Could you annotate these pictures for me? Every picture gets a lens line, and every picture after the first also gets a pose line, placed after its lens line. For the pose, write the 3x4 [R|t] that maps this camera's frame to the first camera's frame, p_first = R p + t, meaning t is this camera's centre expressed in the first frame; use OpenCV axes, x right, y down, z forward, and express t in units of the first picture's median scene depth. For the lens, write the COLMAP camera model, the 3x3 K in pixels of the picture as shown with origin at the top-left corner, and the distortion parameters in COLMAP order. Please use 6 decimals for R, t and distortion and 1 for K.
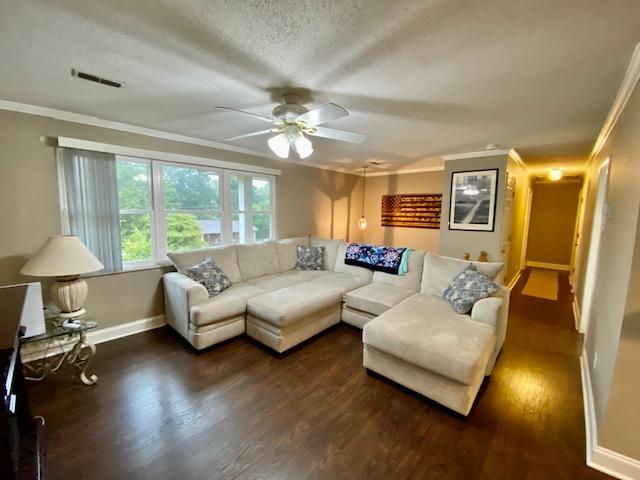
lens RADIAL K [[258.8, 0, 322.1], [0, 258.8, 239.3], [0, 0, 1]] dist [0.024672, -0.019783]
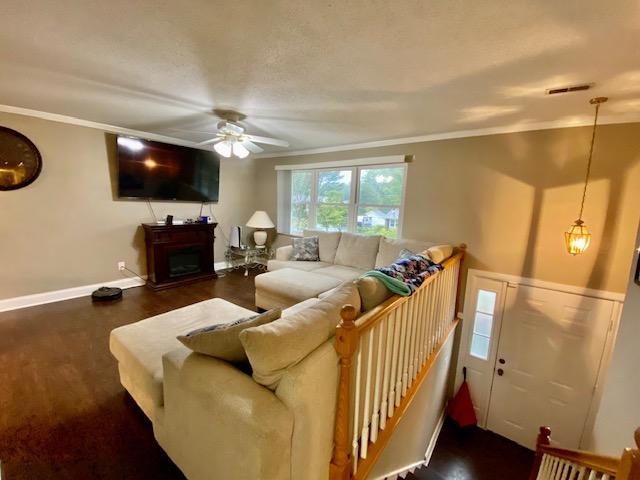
lens RADIAL K [[258.8, 0, 322.1], [0, 258.8, 239.3], [0, 0, 1]] dist [0.024672, -0.019783]
pose [[0.075444, 0.126775, -0.989058, 0.958479], [-0.159121, 0.980705, 0.113566, -0.077396], [0.984372, 0.148812, 0.094161, 0.980146]]
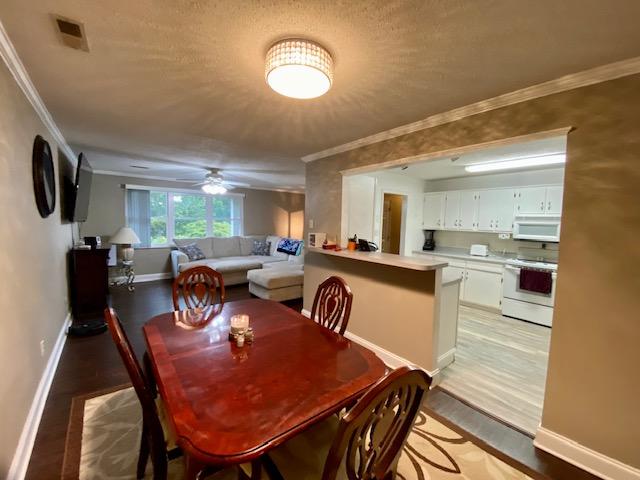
lens RADIAL K [[258.8, 0, 322.1], [0, 258.8, 239.3], [0, 0, 1]] dist [0.024672, -0.019783]
pose [[0.990095, 0.018294, -0.139200, 0.780905], [-0.024427, 0.998799, -0.042478, 0.106762], [0.138256, 0.045458, 0.989353, -0.771960]]
